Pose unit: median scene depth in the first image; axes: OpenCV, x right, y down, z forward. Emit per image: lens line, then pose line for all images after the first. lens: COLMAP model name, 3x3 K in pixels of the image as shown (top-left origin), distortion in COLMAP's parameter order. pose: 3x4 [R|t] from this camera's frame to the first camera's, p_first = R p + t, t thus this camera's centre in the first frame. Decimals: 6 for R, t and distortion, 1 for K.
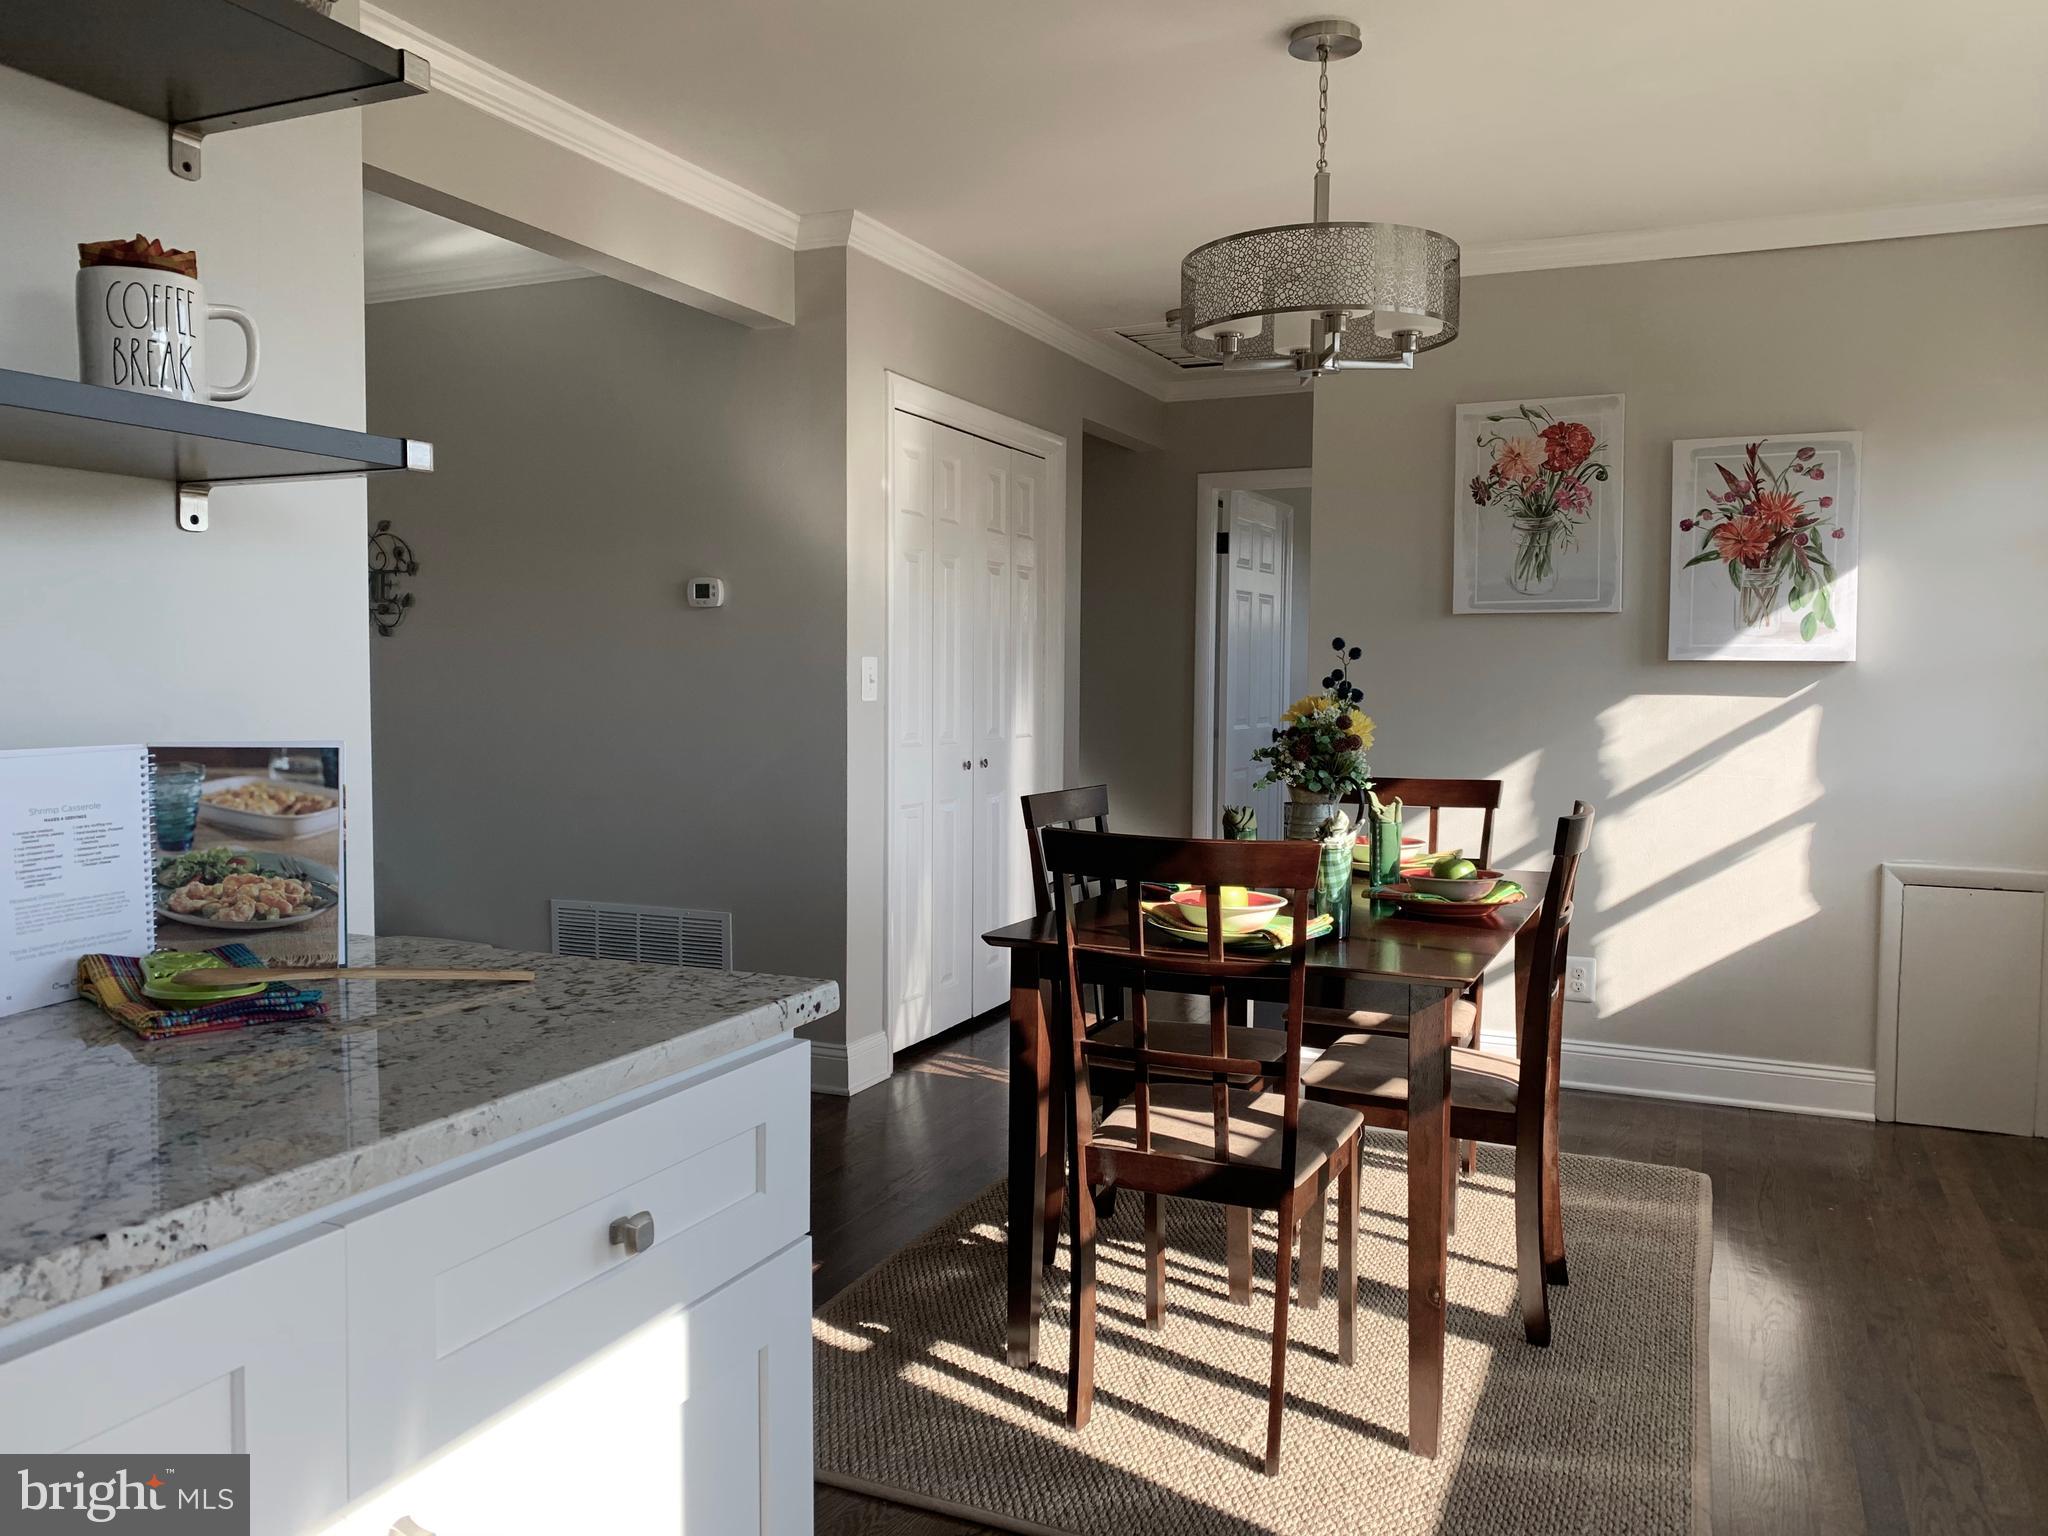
lens RADIAL K [[1564.2, 0, 1007.5], [0, 1564.2, 740.7], [0, 0, 1]] dist [0.054370, -0.064283]
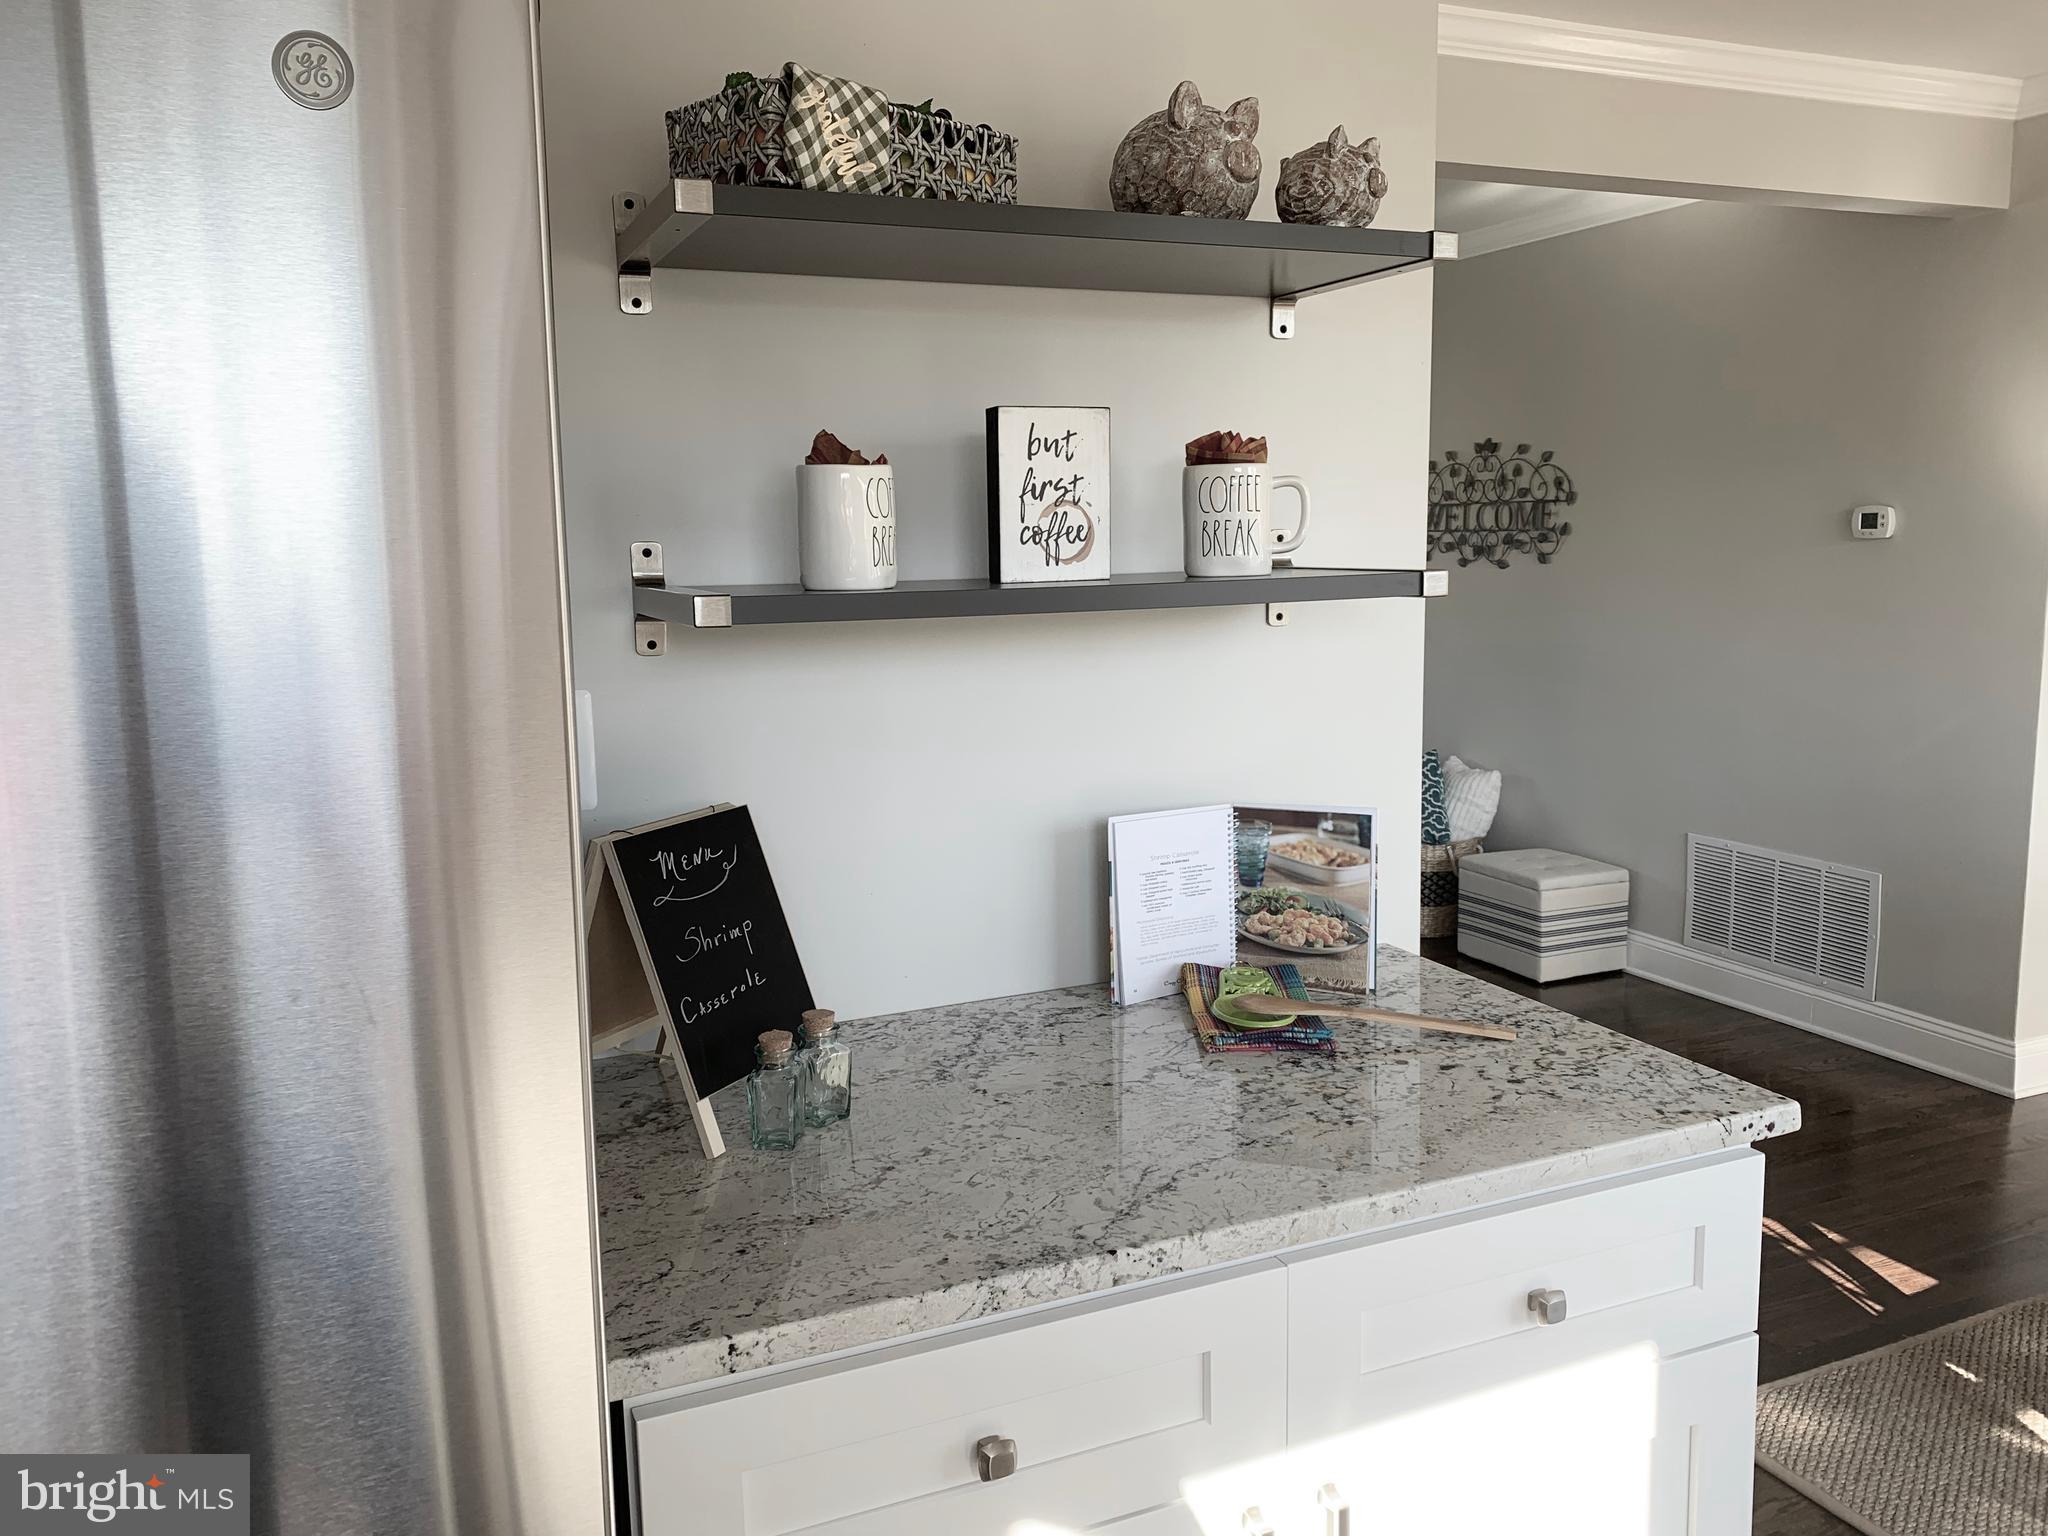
lens RADIAL K [[1553.9, 0, 1007.4], [0, 1553.9, 749.4], [0, 0, 1]] dist [0.066140, -0.067747]
pose [[0.741675, 0.077121, -0.666311, 0.168836], [-0.008432, 0.994362, 0.105706, -0.175533], [0.670706, -0.072781, 0.738143, -0.071363]]
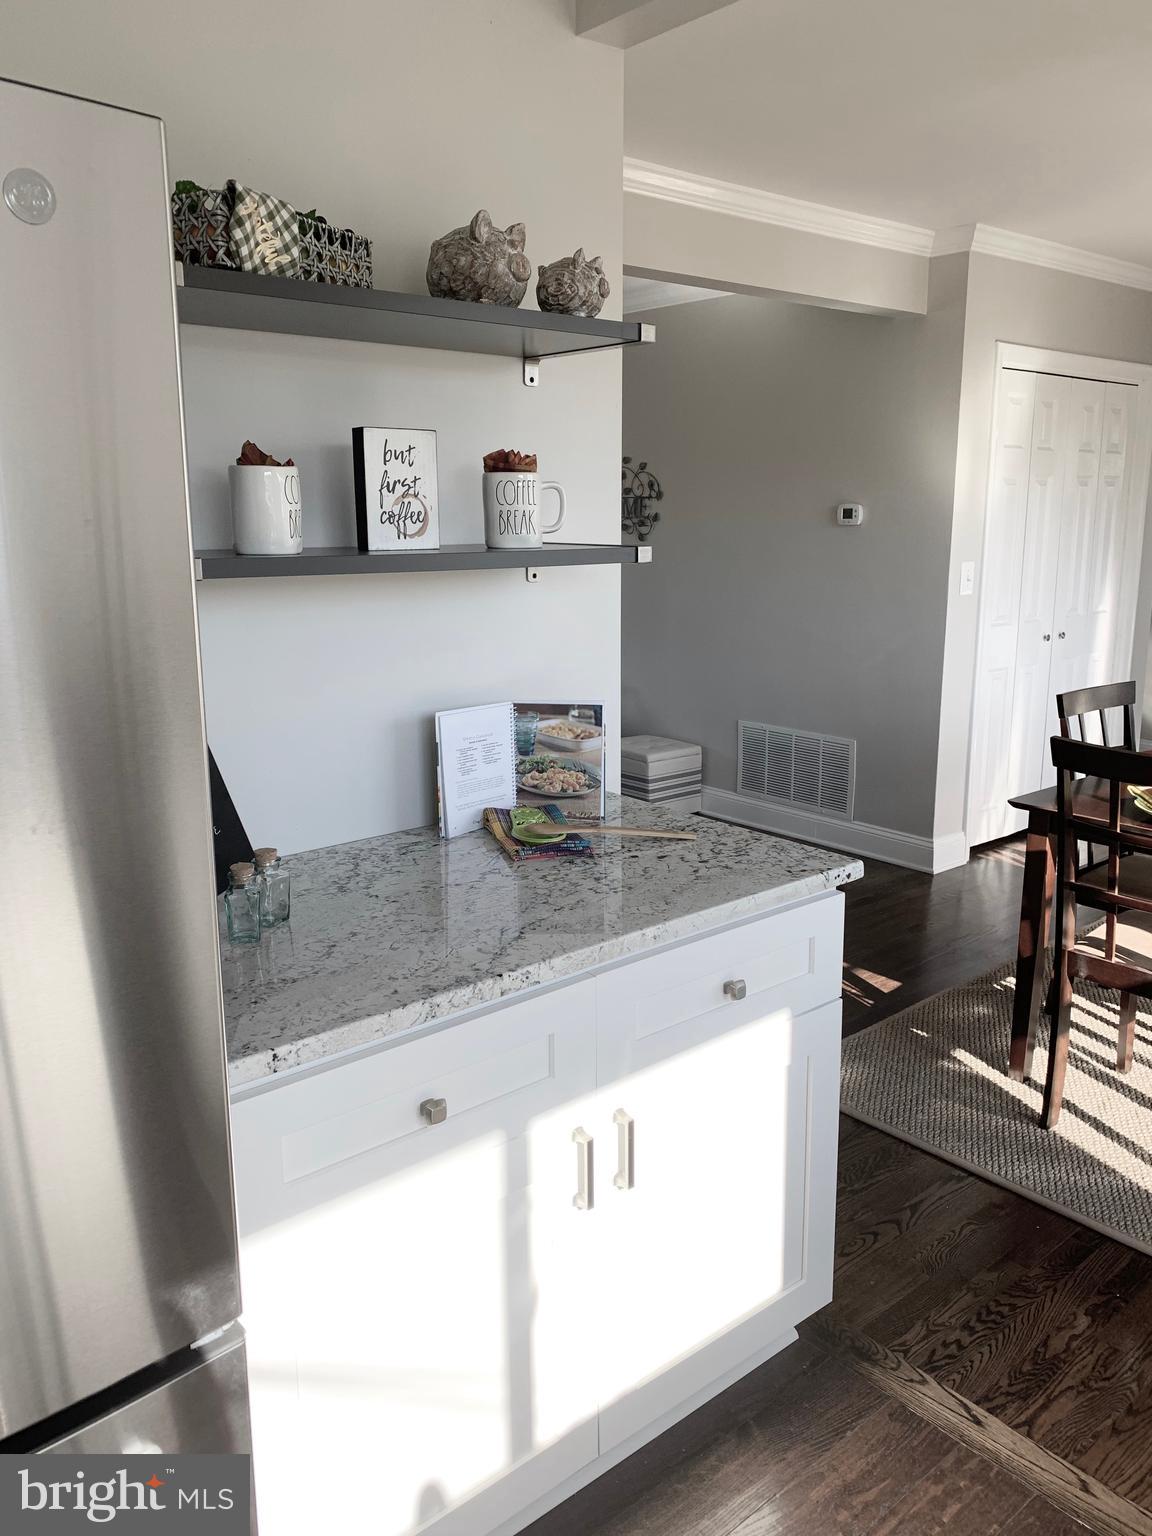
lens RADIAL K [[1175.0, 0, 582.7], [0, 1175.0, 742.3], [0, 0, 1]] dist [0.097184, -0.201933]
pose [[0.908099, 0.074240, -0.412121, 0.136820], [-0.010501, 0.987887, 0.154820, -0.171936], [0.418623, -0.136264, 0.897879, -0.275686]]
